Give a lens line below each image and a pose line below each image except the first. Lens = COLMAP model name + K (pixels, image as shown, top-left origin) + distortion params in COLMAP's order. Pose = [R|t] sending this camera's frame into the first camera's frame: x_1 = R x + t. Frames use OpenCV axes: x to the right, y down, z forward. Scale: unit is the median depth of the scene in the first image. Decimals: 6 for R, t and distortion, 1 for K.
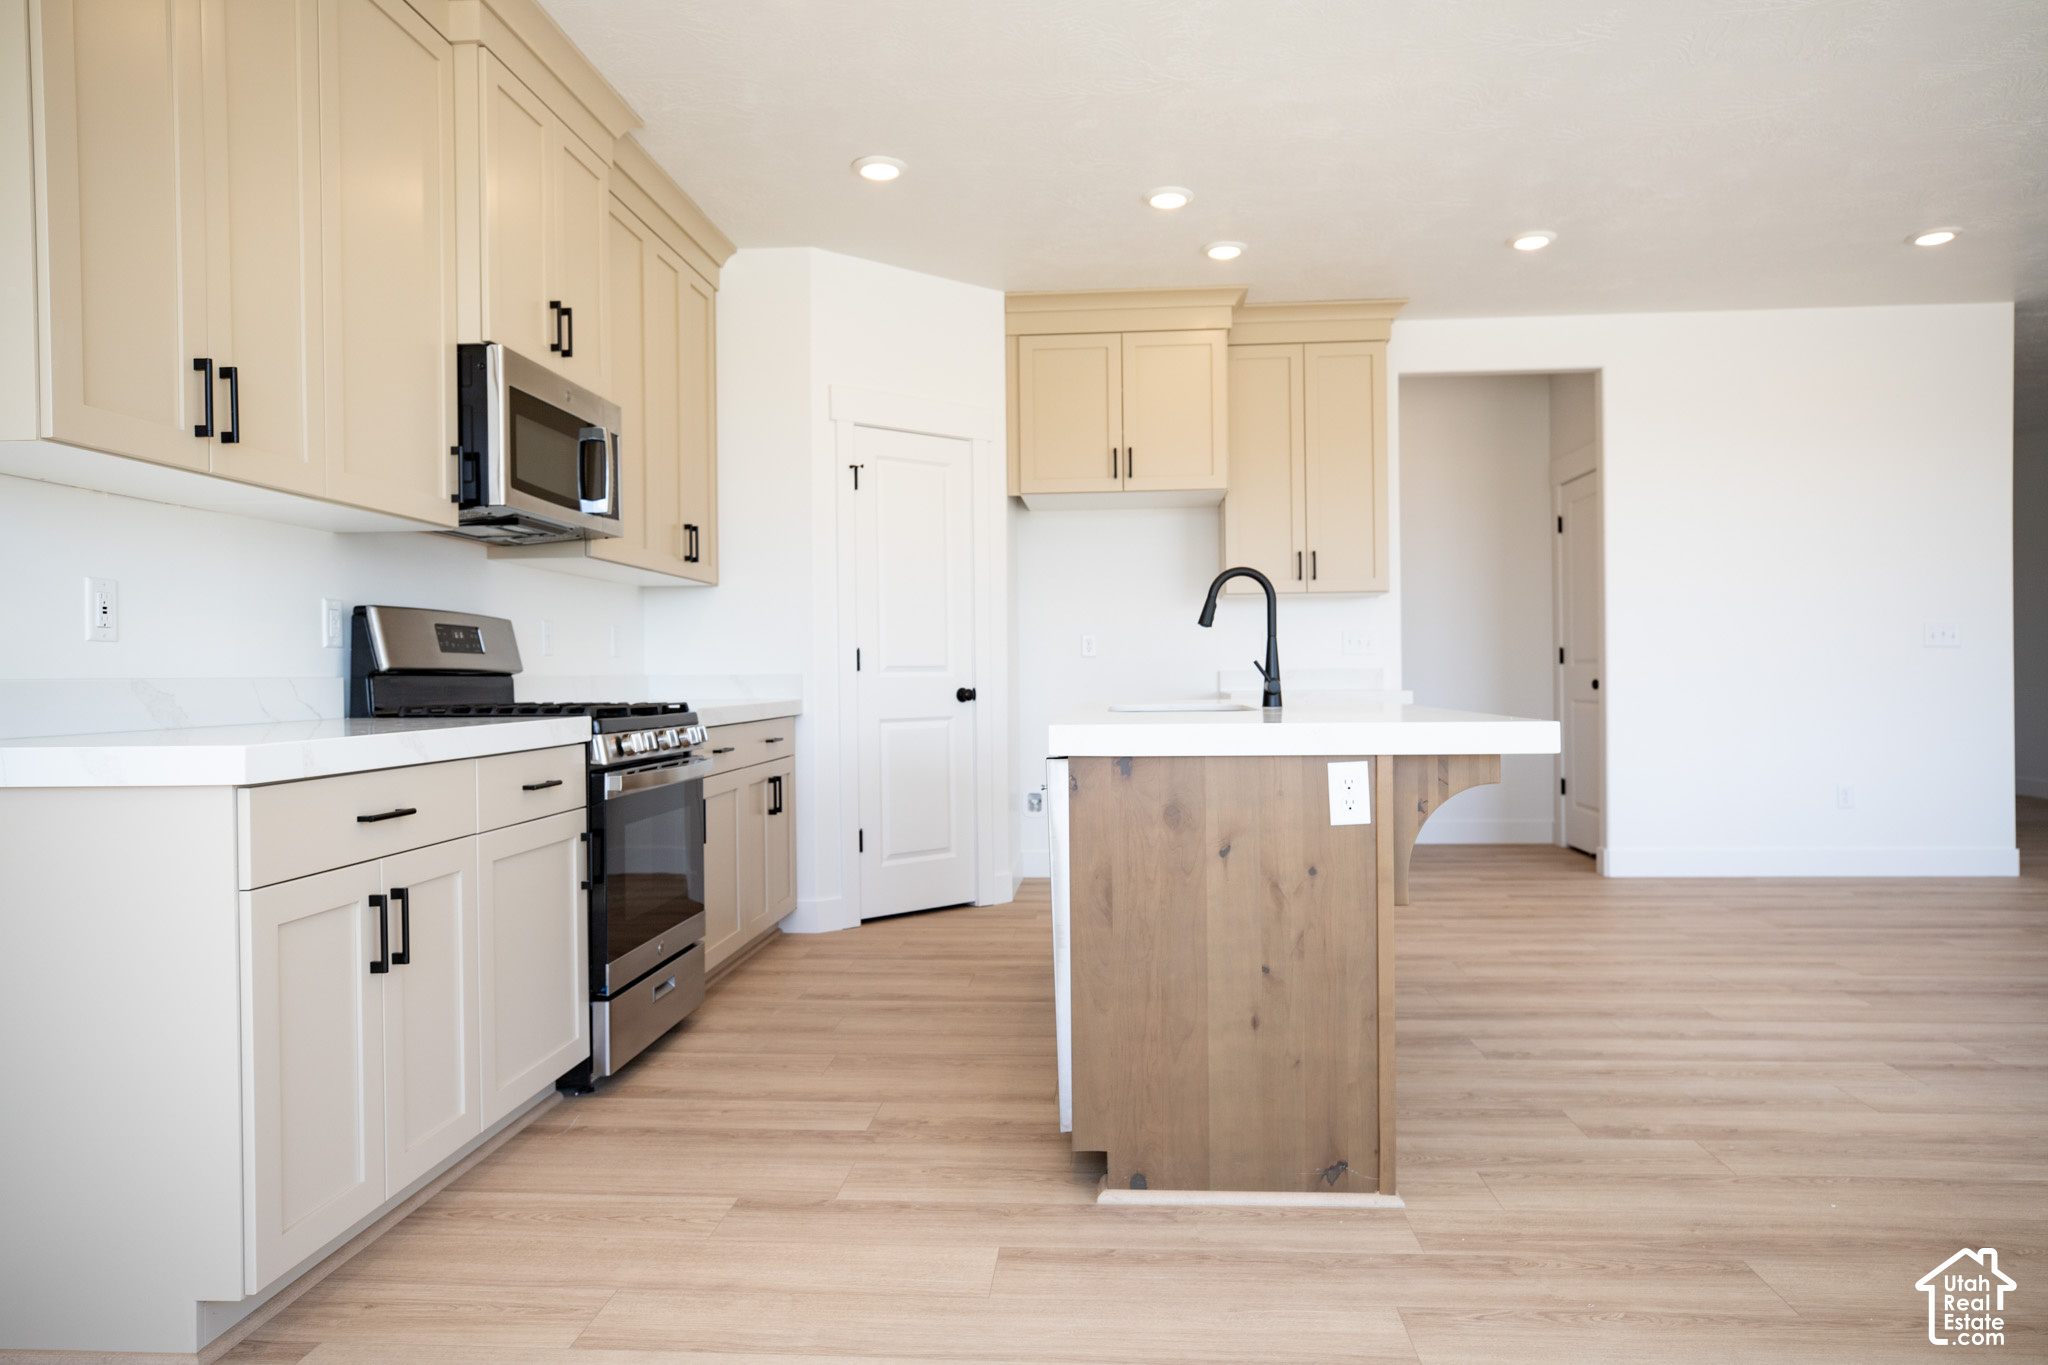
lens RADIAL K [[1332.8, 0, 1022.7], [0, 1332.8, 682.5], [0, 0, 1]] dist [0.002811, 0.000594]
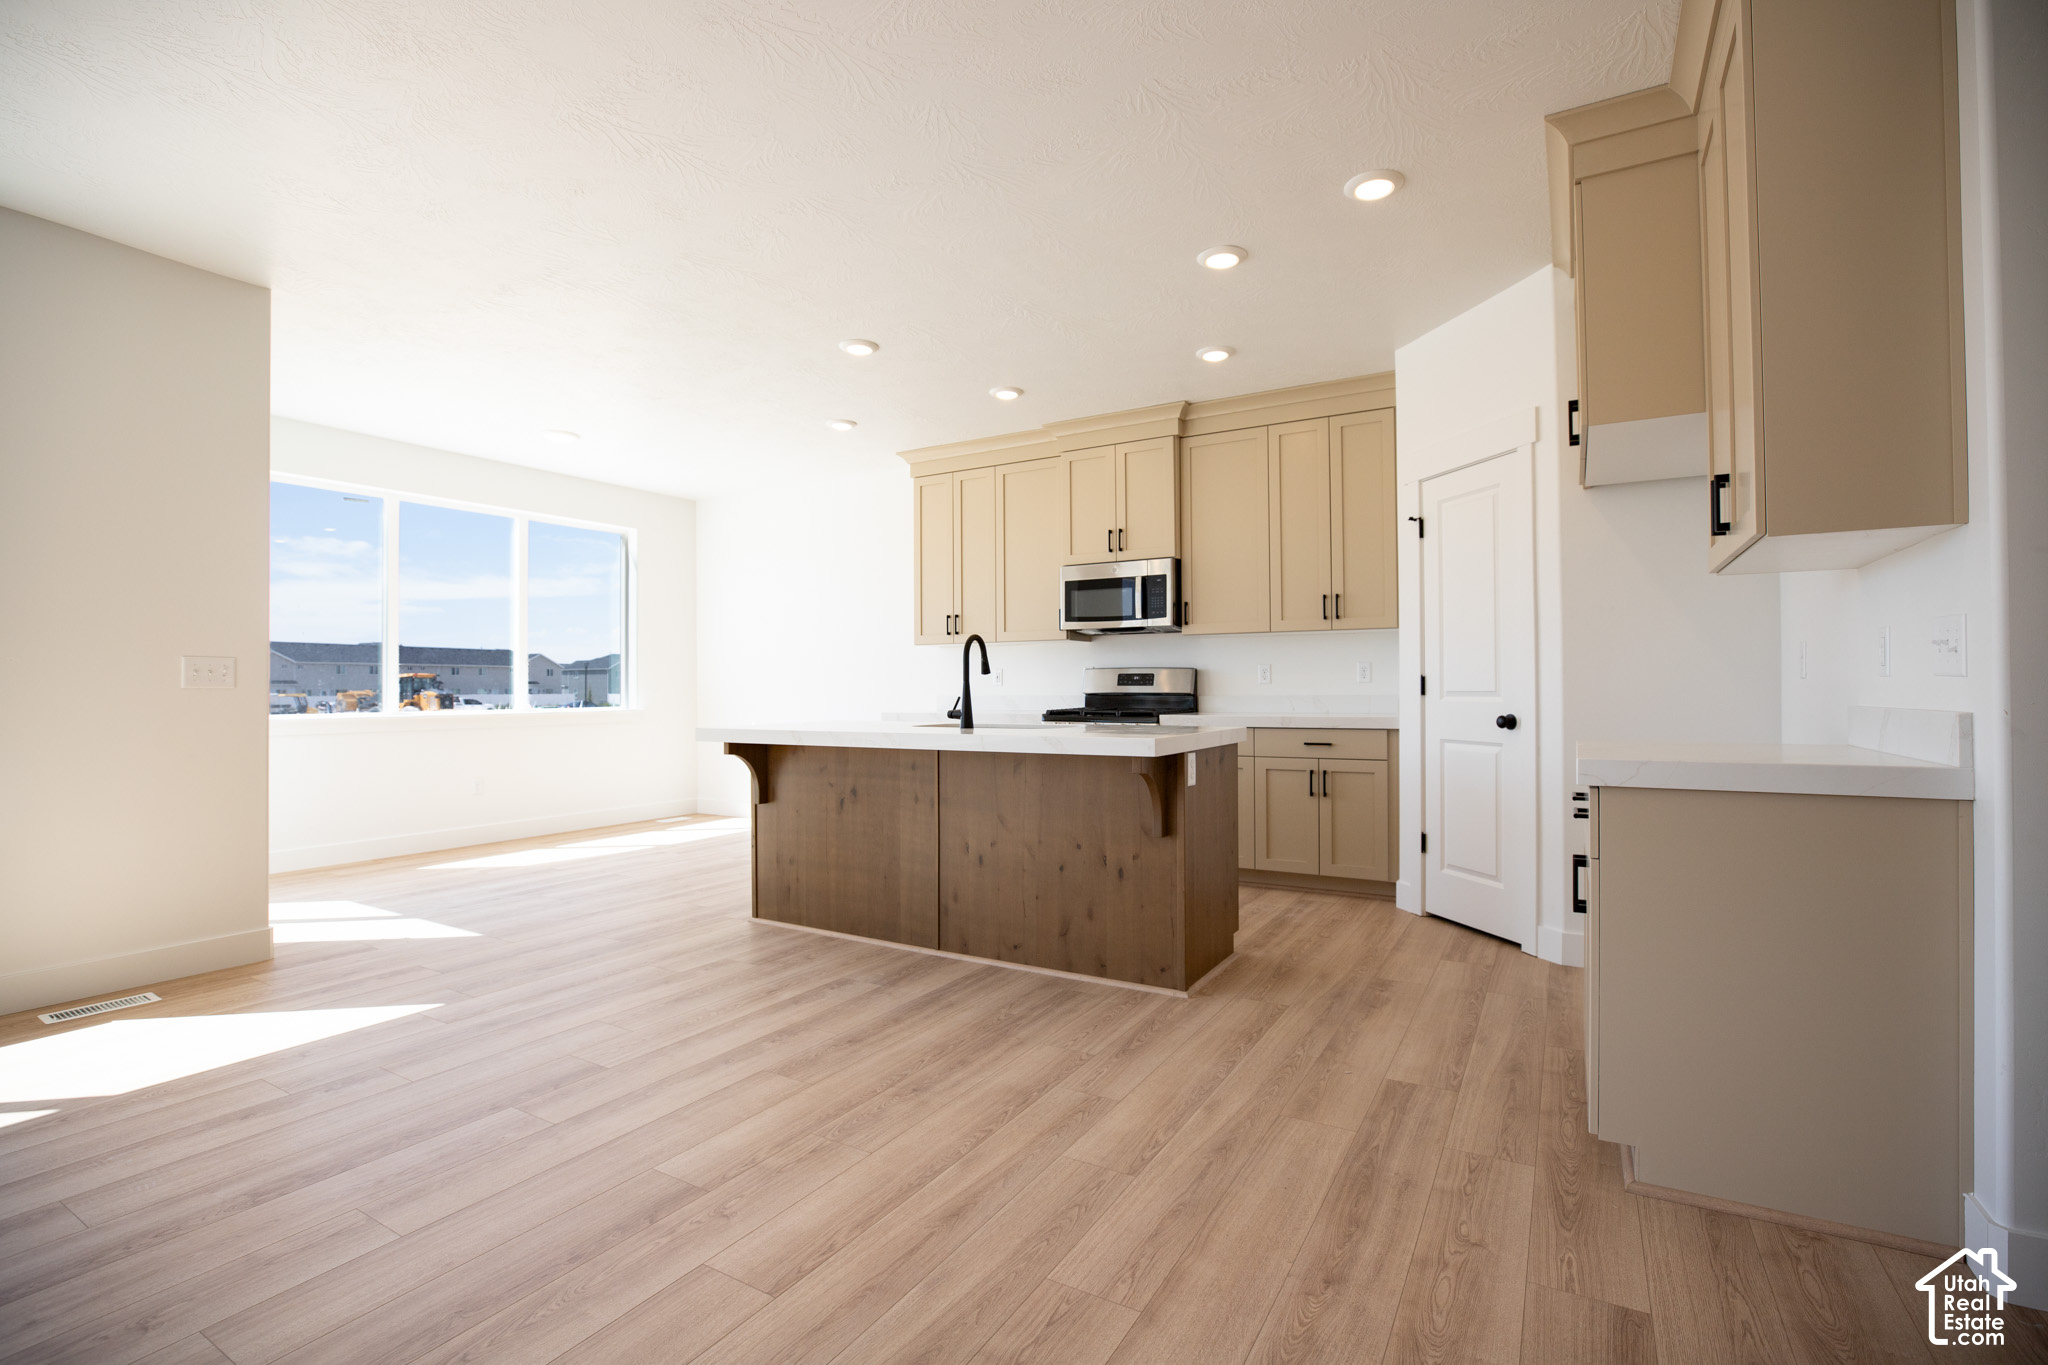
lens RADIAL K [[941.6, 0, 1030.4], [0, 941.6, 684.5], [0, 0, 1]] dist [-0.023605, 0.002053]
pose [[-0.457392, 0.010857, -0.889199, 0.770103], [0.006345, 0.999940, 0.008946, -0.027671], [0.889242, -0.001551, -0.457434, 1.097106]]
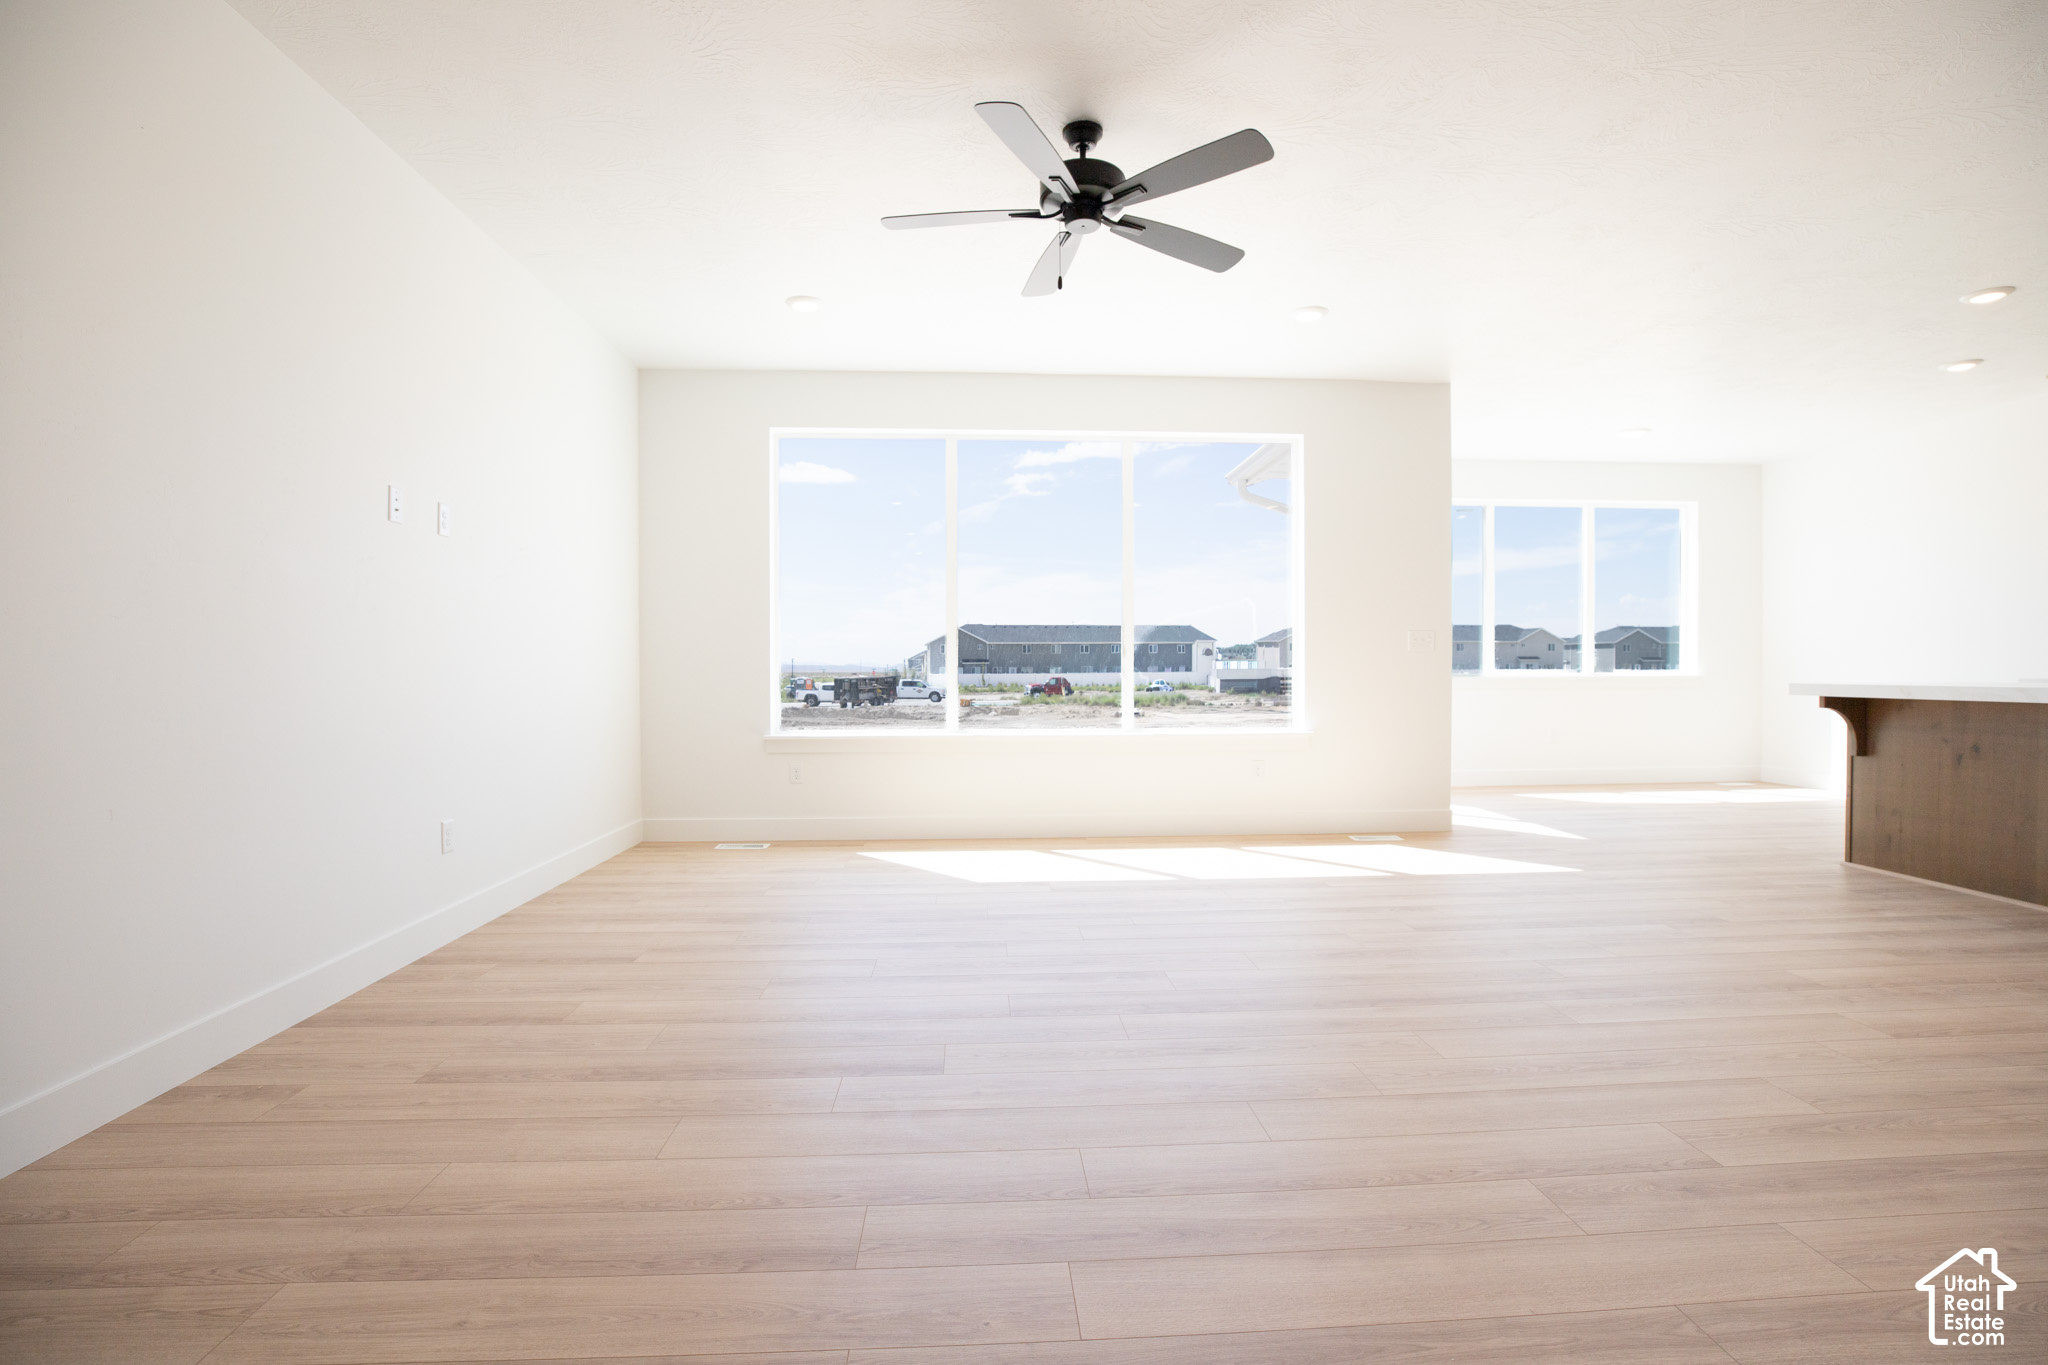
lens RADIAL K [[941.6, 0, 1044.3], [0, 941.6, 688.7], [0, 0, 1]] dist [-0.023605, 0.002053]
pose [[-0.992700, 0.023240, -0.118346, 1.024983], [0.020157, 0.999427, 0.027176, -0.018780], [0.118910, 0.024592, -0.992600, 1.293987]]
